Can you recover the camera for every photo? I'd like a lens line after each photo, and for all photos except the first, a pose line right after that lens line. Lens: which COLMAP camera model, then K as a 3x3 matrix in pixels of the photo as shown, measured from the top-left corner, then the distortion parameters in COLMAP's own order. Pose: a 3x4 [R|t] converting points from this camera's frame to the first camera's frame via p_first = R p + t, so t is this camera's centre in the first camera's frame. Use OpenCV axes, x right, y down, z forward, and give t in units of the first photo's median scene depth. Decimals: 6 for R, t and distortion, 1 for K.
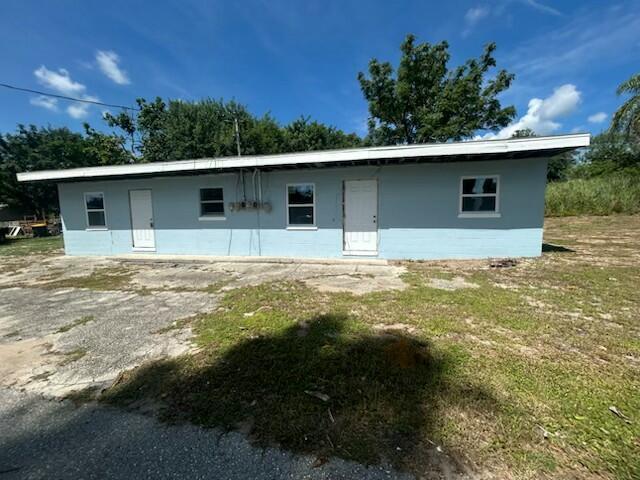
lens RADIAL K [[258.0, 0, 319.4], [0, 258.0, 239.9], [0, 0, 1]] dist [-0.000228, 0.000442]
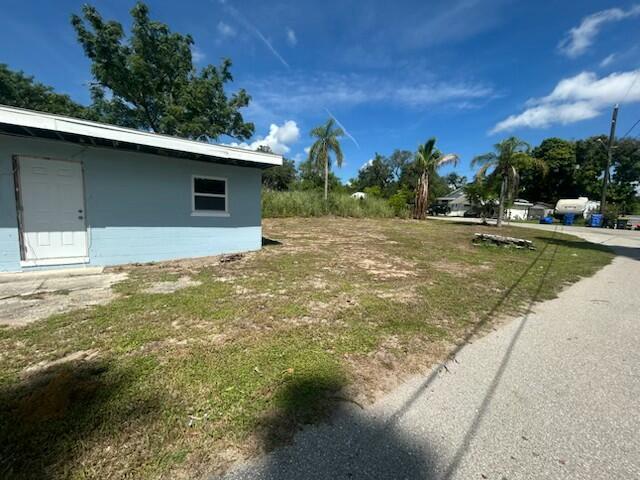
lens RADIAL K [[258.0, 0, 319.4], [0, 258.0, 239.9], [0, 0, 1]] dist [-0.000228, 0.000442]
pose [[0.661260, -0.040311, 0.749073, 0.106003], [0.034449, 0.999133, 0.023357, -0.000458], [-0.749365, 0.010360, 0.662076, -0.023199]]
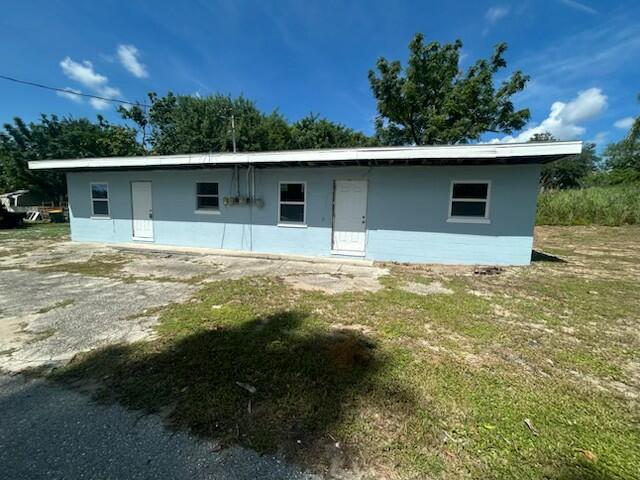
lens RADIAL K [[258.0, 0, 319.4], [0, 258.0, 239.9], [0, 0, 1]] dist [-0.000228, 0.000442]
pose [[0.998003, 0.046900, -0.042306, 0.088064], [-0.046498, 0.998864, 0.010452, -0.005067], [0.042748, -0.008464, 0.999050, -0.007760]]
